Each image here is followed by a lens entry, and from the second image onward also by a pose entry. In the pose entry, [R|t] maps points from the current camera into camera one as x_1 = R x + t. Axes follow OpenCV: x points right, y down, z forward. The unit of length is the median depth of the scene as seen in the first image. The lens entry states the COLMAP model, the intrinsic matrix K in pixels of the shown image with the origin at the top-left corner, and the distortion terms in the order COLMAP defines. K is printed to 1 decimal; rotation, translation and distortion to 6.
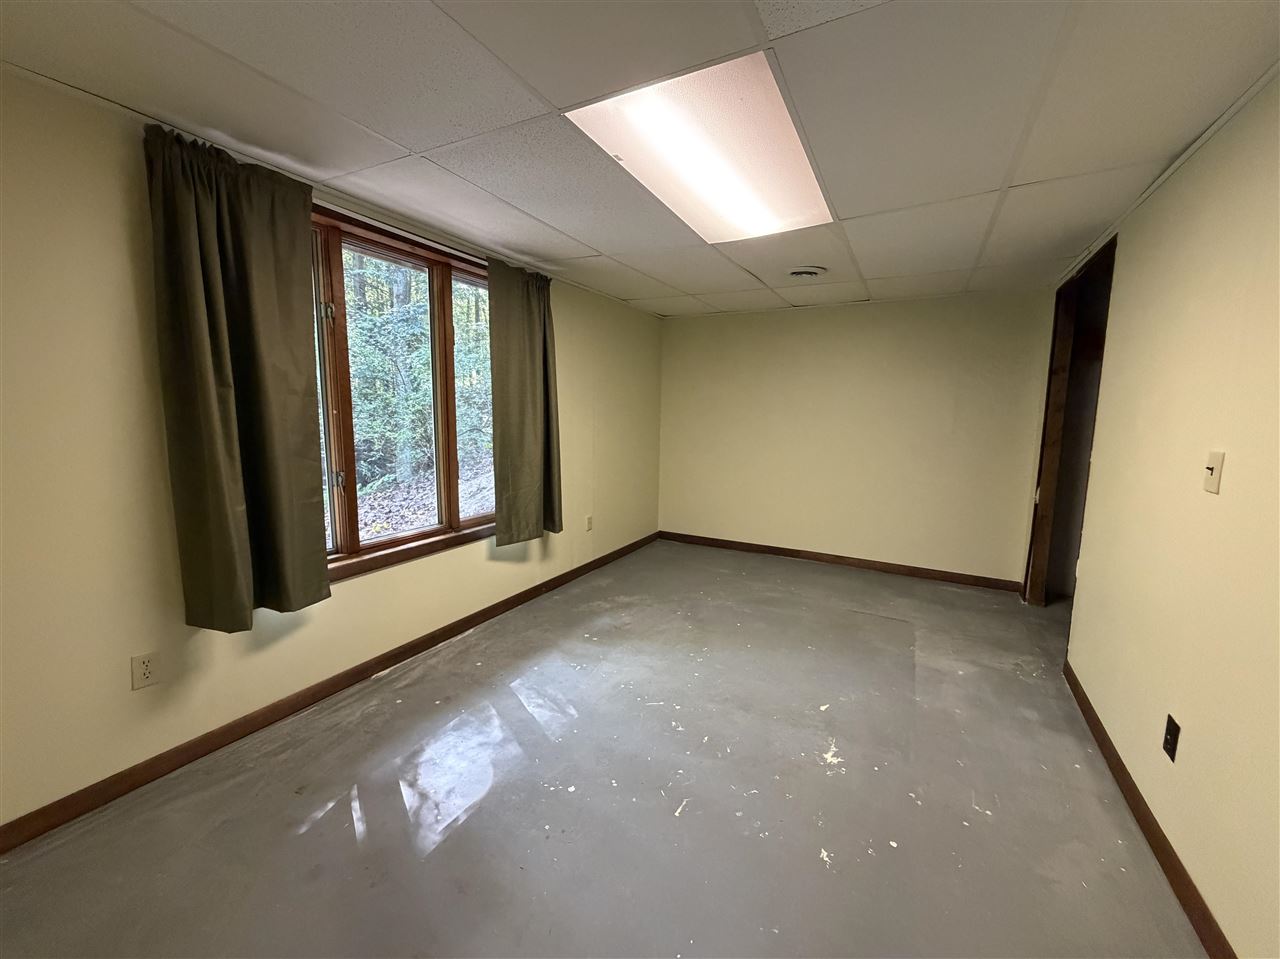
lens RADIAL K [[508.1, 0, 635.2], [0, 508.1, 477.8], [0, 0, 1]] dist [-0.001488, 0.000668]
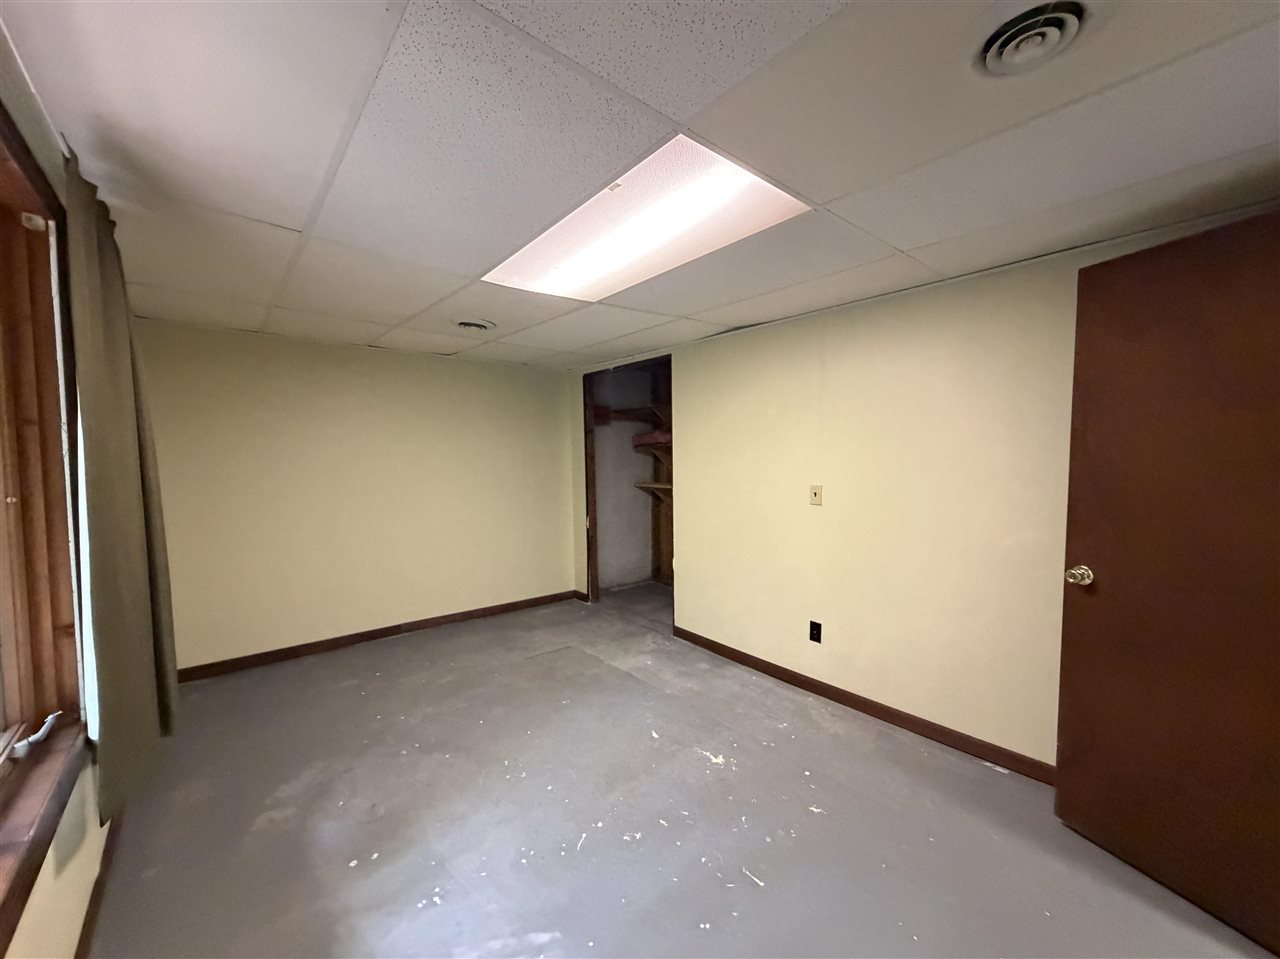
lens RADIAL K [[508.1, 0, 640.6], [0, 508.1, 478.8], [0, 0, 1]] dist [-0.001488, 0.000668]
pose [[0.366297, -0.060875, 0.928505, -0.521337], [0.133171, 0.991015, 0.012437, -0.099188], [-0.920919, 0.119095, 0.371113, 0.447930]]
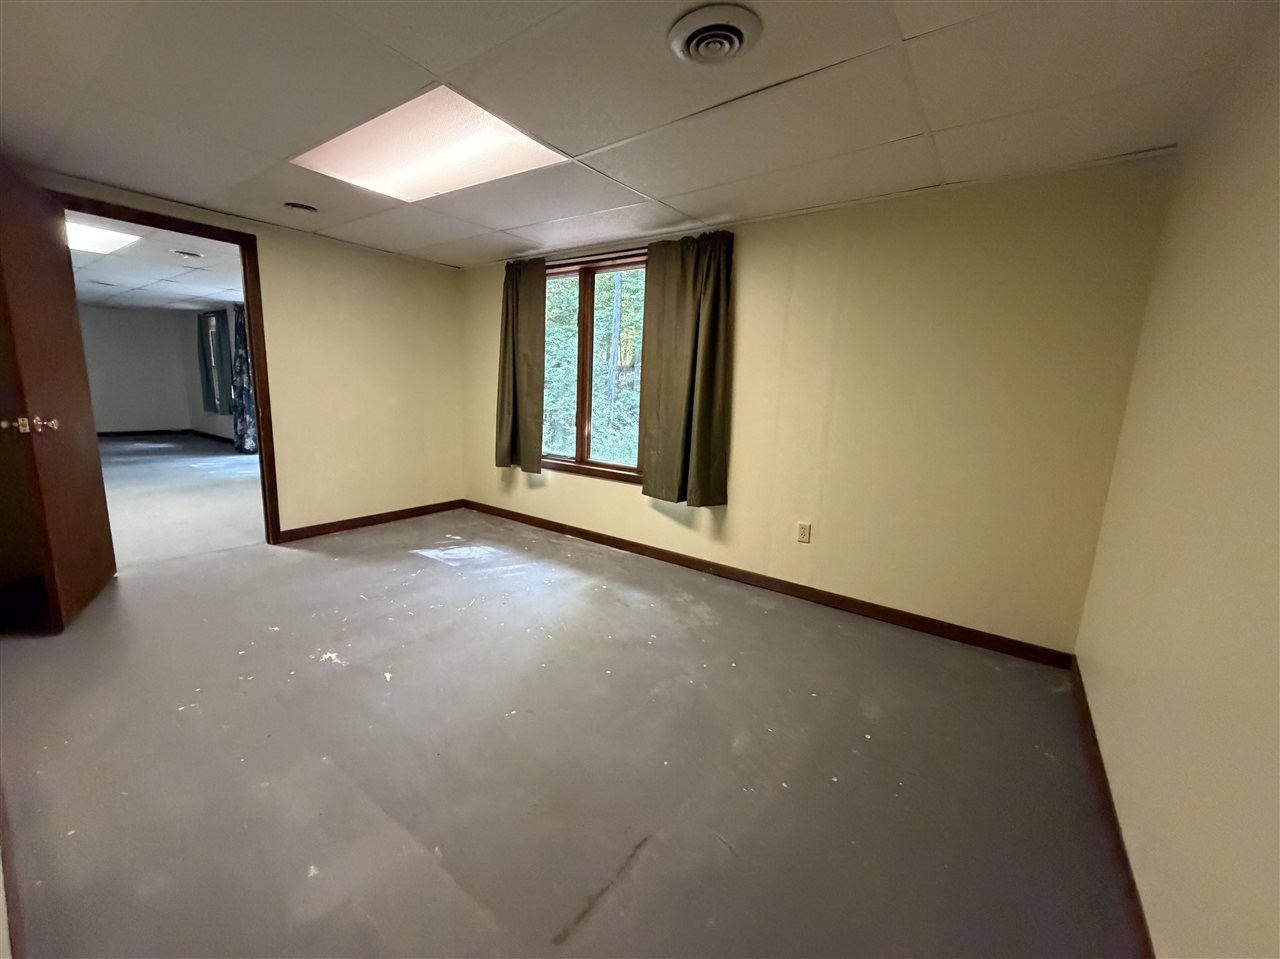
lens RADIAL K [[508.1, 0, 644.3], [0, 508.1, 482.6], [0, 0, 1]] dist [-0.001488, 0.000668]
pose [[-0.116357, 0.161509, -0.979988, 0.953101], [-0.170810, 0.968735, 0.179935, -0.111611], [0.978409, 0.188329, -0.085131, 1.198465]]
